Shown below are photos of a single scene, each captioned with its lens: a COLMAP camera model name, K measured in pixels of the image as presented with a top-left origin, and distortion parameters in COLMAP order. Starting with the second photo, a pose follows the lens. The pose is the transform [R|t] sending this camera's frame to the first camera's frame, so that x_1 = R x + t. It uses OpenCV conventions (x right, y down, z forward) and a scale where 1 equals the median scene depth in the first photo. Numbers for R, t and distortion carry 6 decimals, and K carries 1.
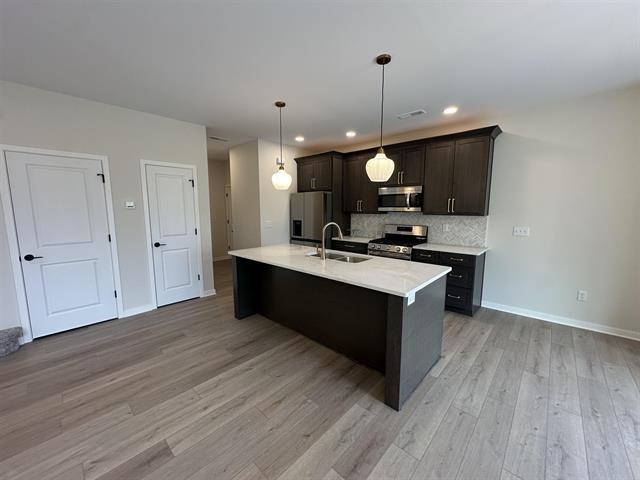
lens RADIAL K [[254.1, 0, 317.7], [0, 254.1, 240.9], [0, 0, 1]] dist [-0.004037, 0.001450]
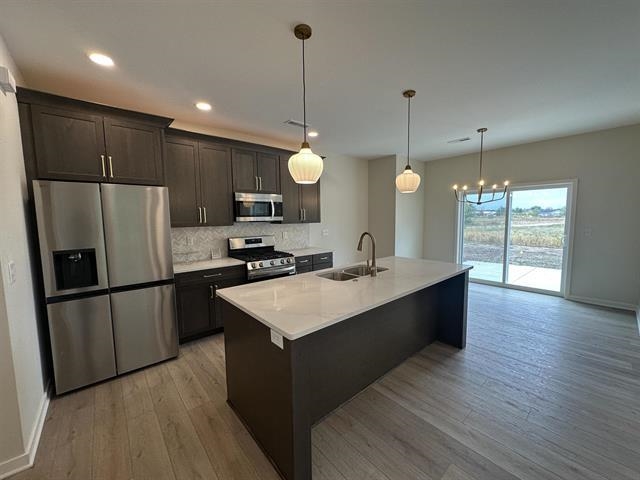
lens RADIAL K [[254.1, 0, 321.2], [0, 254.1, 240.0], [0, 0, 1]] dist [-0.004037, 0.001450]
pose [[0.104291, -0.089444, 0.990517, -0.711248], [0.142902, 0.986961, 0.074076, -0.114058], [-0.984227, 0.133821, 0.115713, 0.917695]]
